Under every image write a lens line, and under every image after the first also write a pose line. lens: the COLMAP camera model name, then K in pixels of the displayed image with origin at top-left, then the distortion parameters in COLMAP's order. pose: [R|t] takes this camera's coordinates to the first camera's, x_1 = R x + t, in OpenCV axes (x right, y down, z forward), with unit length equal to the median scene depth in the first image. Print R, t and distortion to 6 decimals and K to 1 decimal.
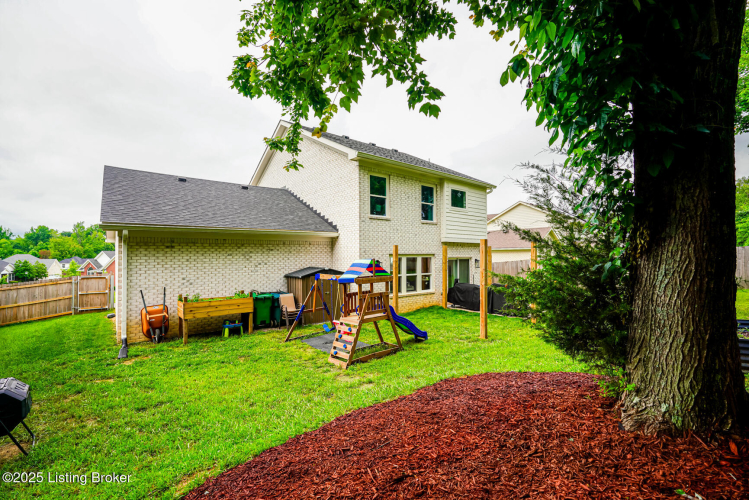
lens RADIAL K [[326.9, 0, 375.5], [0, 326.9, 248.9], [0, 0, 1]] dist [-0.002477, 0.001387]
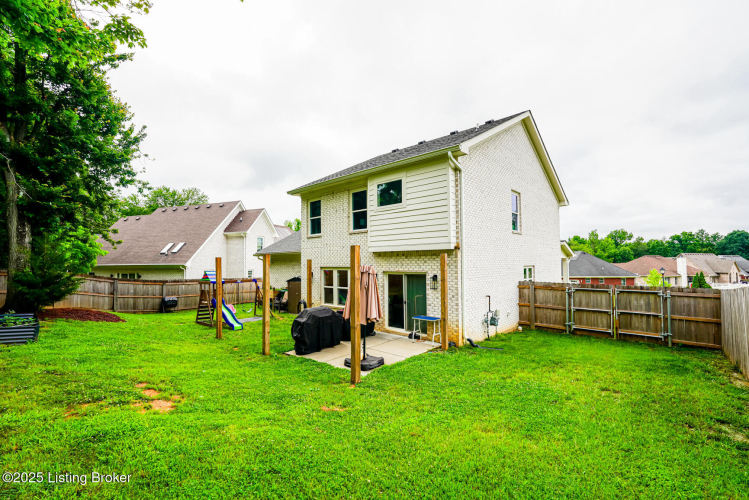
lens RADIAL K [[326.9, 0, 372.9], [0, 326.9, 250.5], [0, 0, 1]] dist [-0.002477, 0.001387]
pose [[0.129572, -0.034982, -0.990953, 1.112356], [0.029366, 0.999074, -0.031429, -0.000161], [0.991135, -0.025028, 0.130480, 0.972637]]
